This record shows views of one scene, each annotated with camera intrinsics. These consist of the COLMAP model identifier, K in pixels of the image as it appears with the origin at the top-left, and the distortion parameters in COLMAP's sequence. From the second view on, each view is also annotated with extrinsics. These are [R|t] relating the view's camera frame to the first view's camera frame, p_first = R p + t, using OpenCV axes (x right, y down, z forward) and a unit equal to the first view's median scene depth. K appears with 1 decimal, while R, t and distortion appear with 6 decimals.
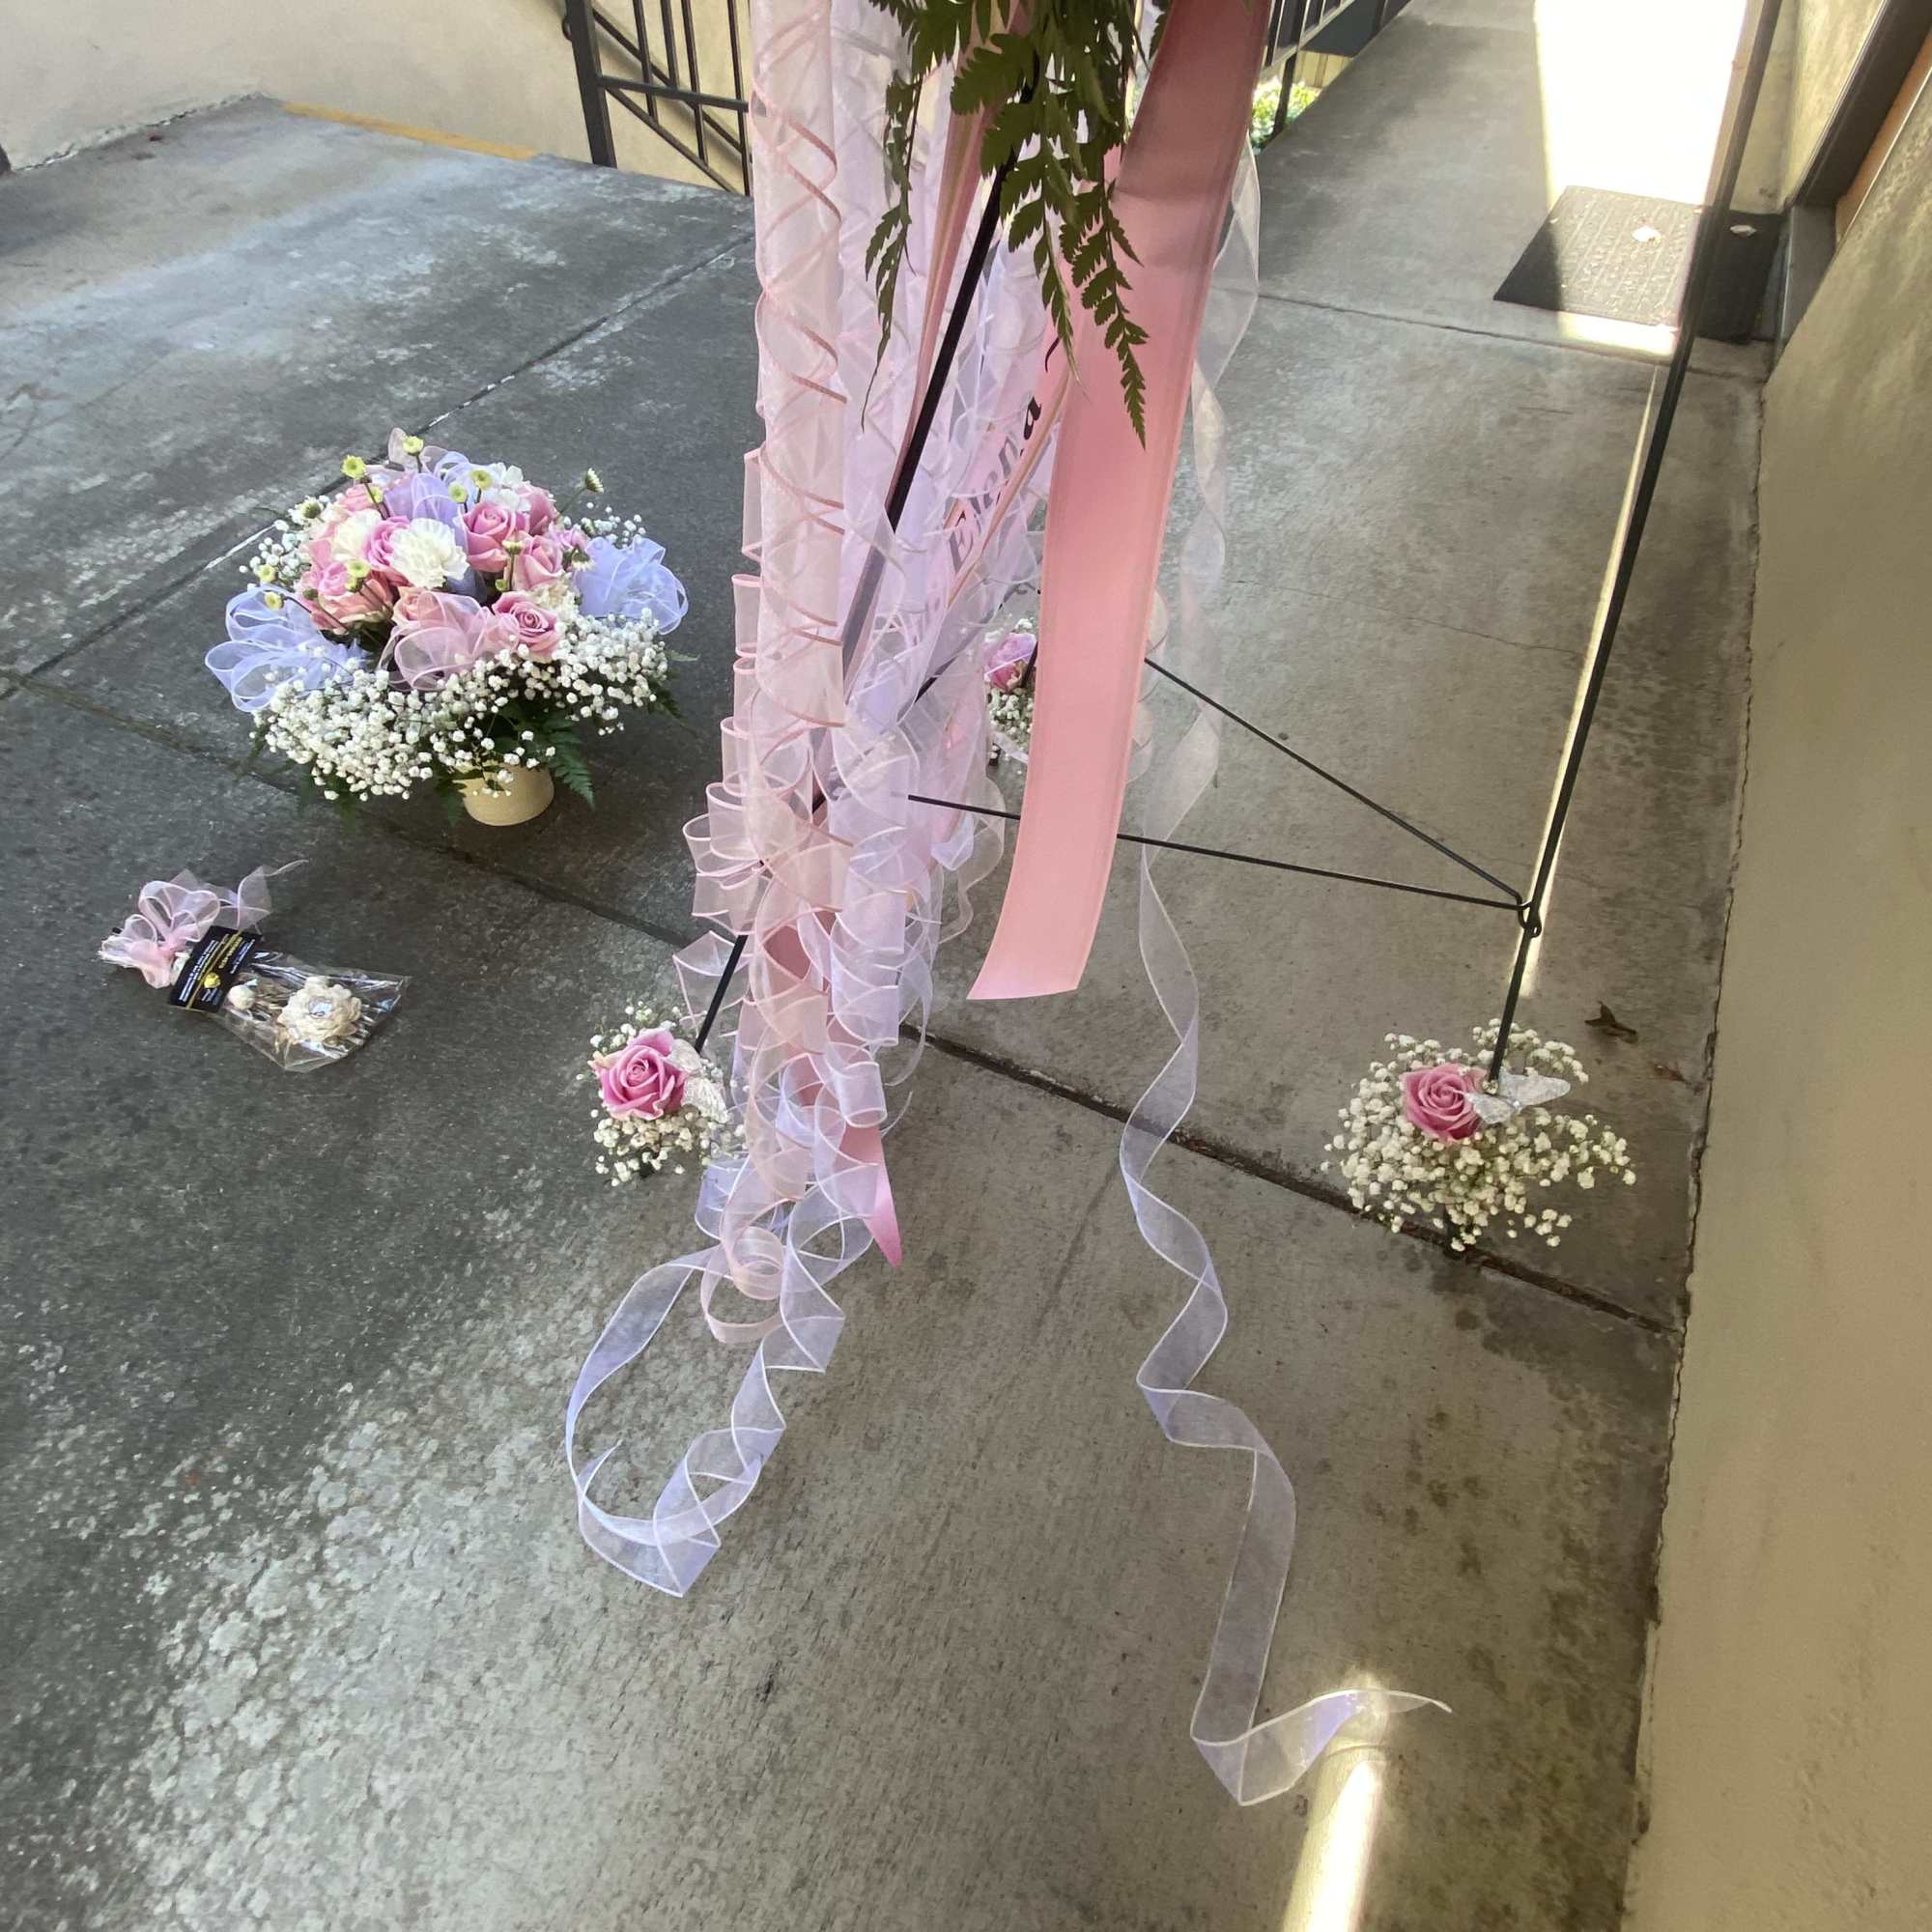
lens RADIAL K [[1176.9, 0, 964.0], [0, 1176.9, 960.2], [0, 0, 1]] dist [0.043127, -0.046195]
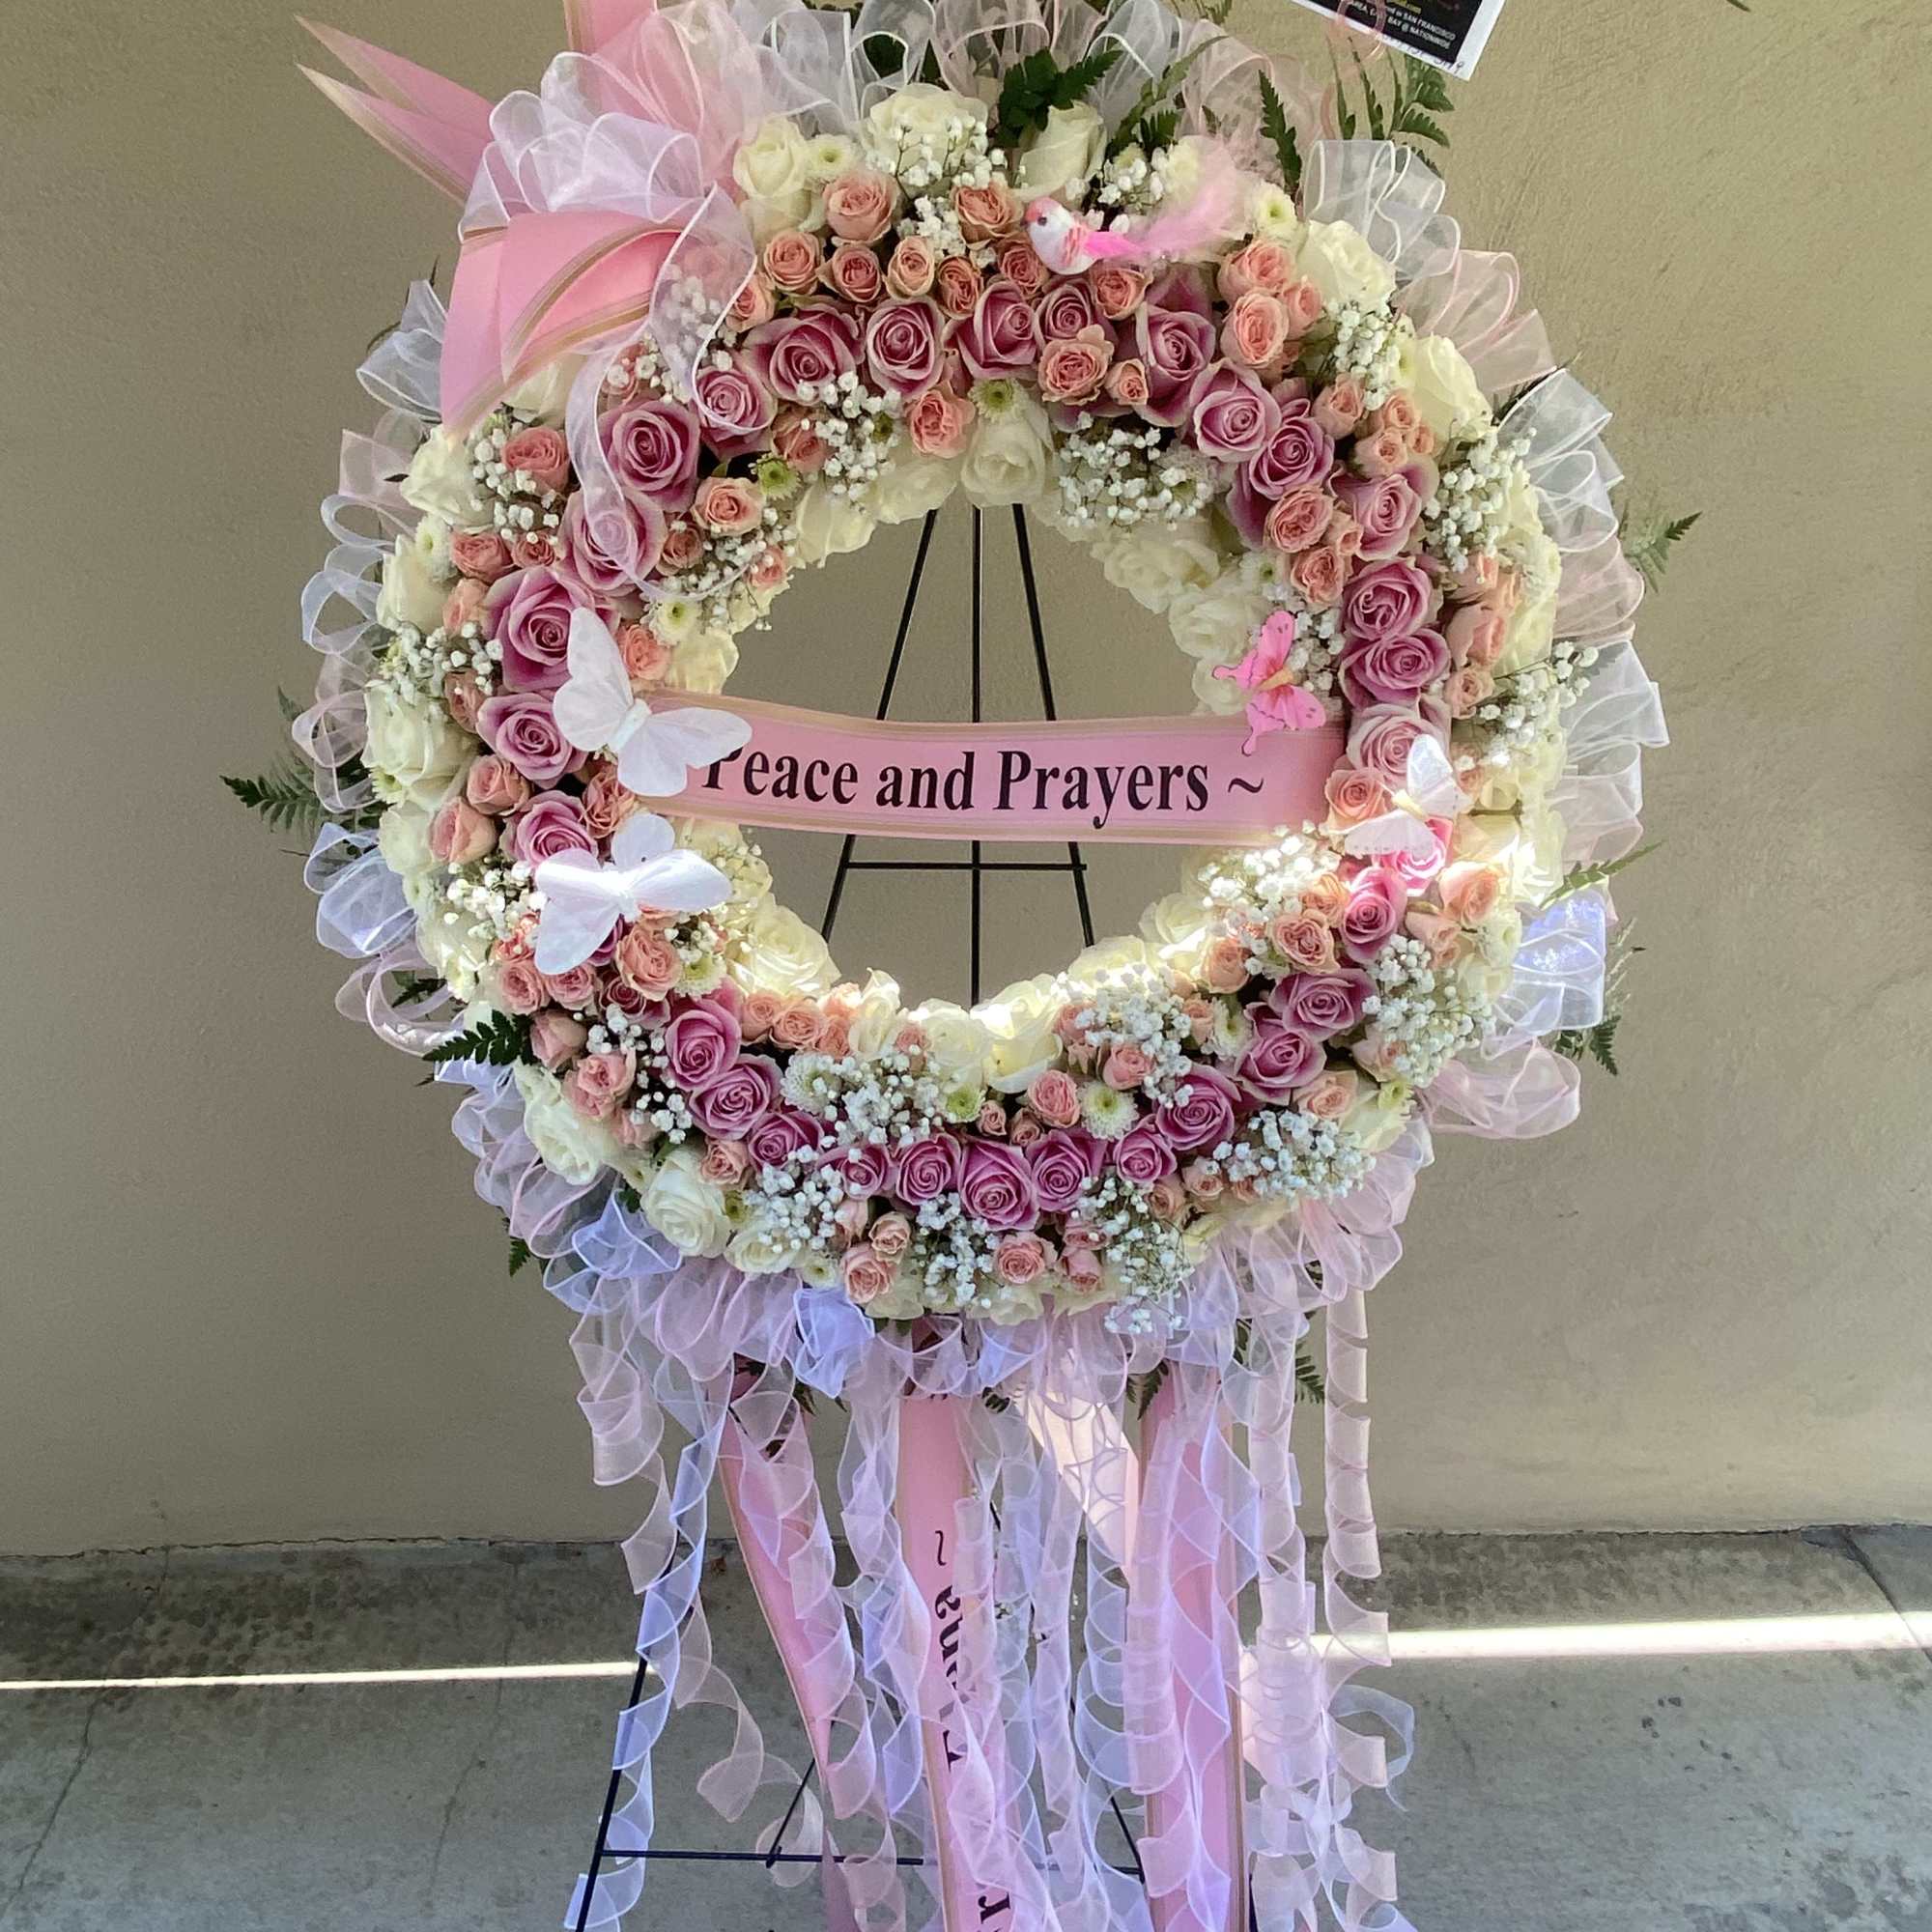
lens RADIAL K [[1604.8, 0, 949.6], [0, 1604.8, 970.4], [0, 0, 1]] dist [0.093233, -0.116575]
pose [[-0.475953, -0.414842, 0.775484, -0.683759], [0.656623, 0.418984, 0.627136, -1.249255], [-0.585077, 0.807687, 0.072978, 0.255055]]
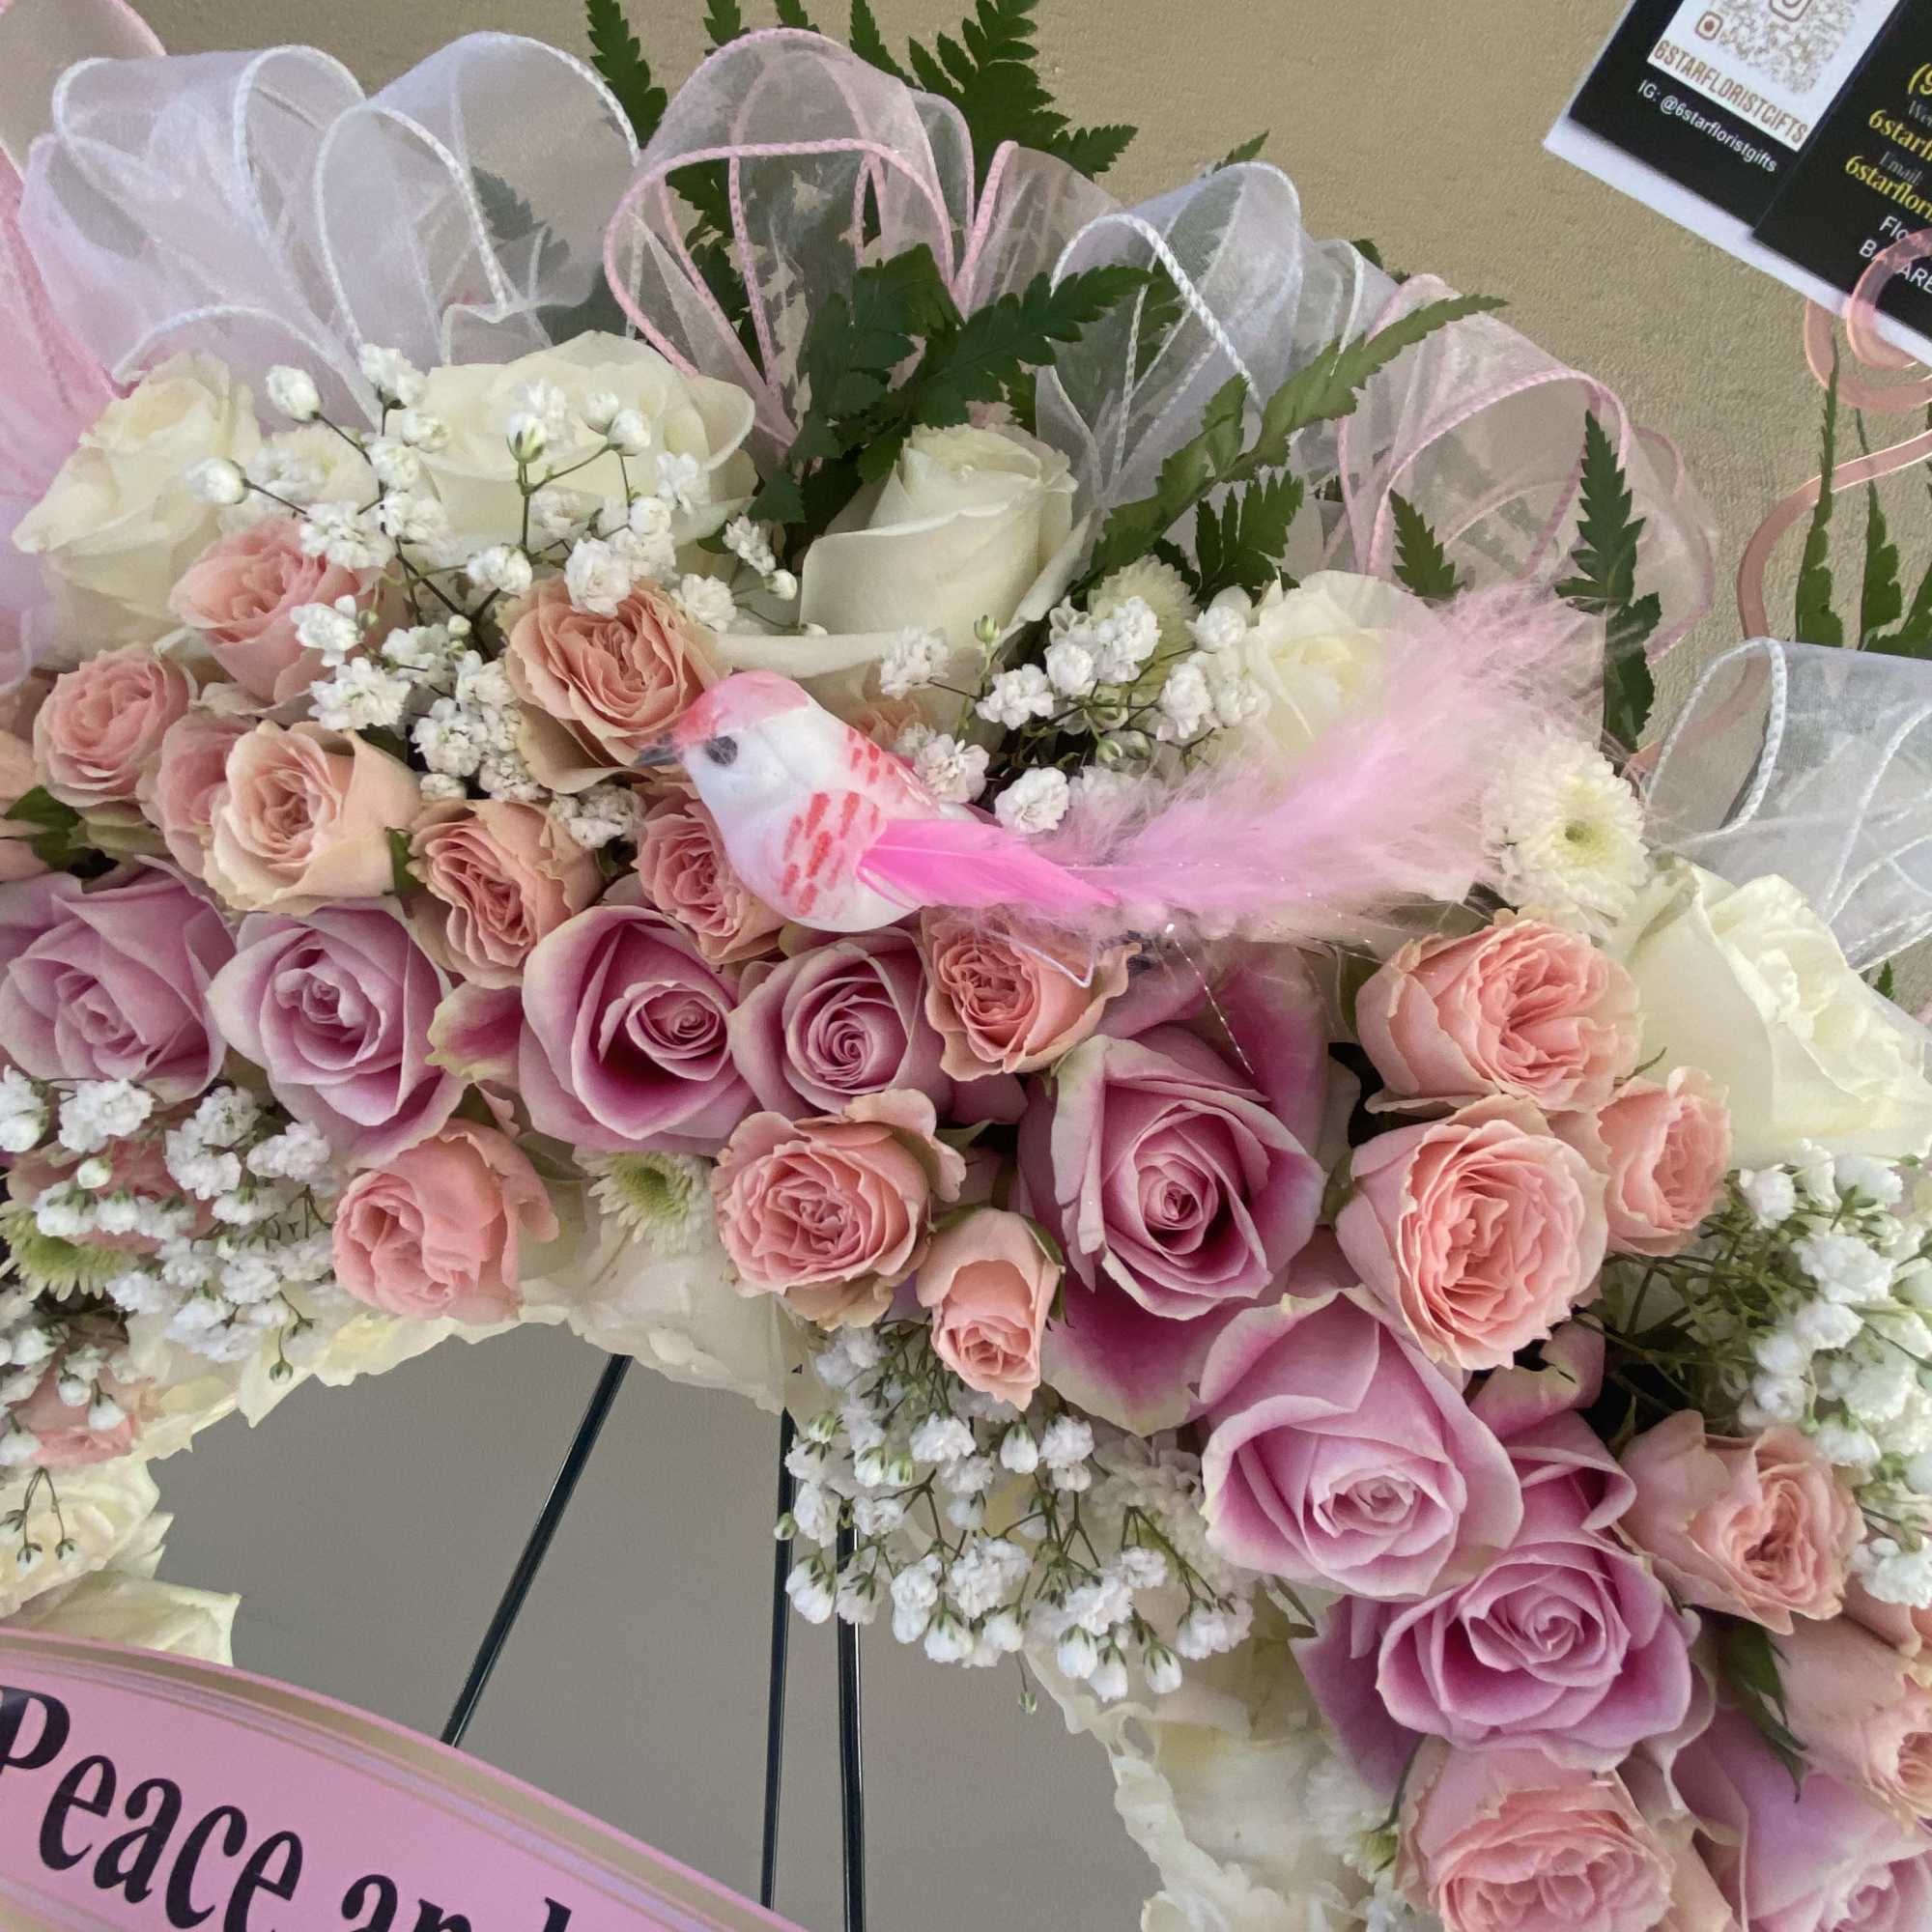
lens RADIAL K [[1159.2, 0, 953.9], [0, 1159.2, 978.7], [0, 0, 1]] dist [0.045303, -0.032881]
pose [[-0.288629, -0.346001, 0.892736, -0.083454], [0.619438, 0.643499, 0.449673, -0.899112], [-0.730062, 0.682783, 0.028593, -0.019113]]
